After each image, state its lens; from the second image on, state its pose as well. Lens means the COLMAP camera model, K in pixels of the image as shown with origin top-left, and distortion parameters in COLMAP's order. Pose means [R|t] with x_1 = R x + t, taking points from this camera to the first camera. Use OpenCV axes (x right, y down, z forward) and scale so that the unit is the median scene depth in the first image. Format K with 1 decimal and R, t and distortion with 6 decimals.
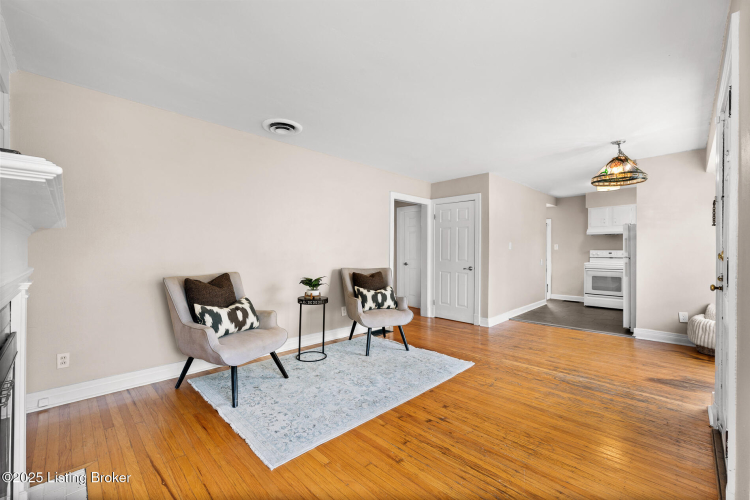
lens RADIAL K [[313.6, 0, 375.0], [0, 313.6, 250.0], [0, 0, 1]] dist [0.001398, 0.000143]
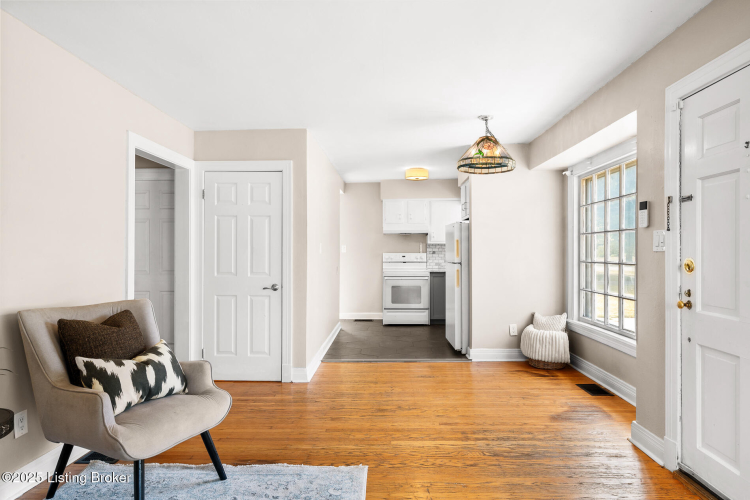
lens RADIAL K [[445.7, 0, 375.0], [0, 445.7, 250.0], [0, 0, 1]] dist [-0.000995, -0.000922]
pose [[0.727487, -0.003130, 0.686114, -0.183724], [0.002510, 0.999995, 0.001900, -0.016591], [-0.686117, 0.000340, 0.727492, 0.377932]]
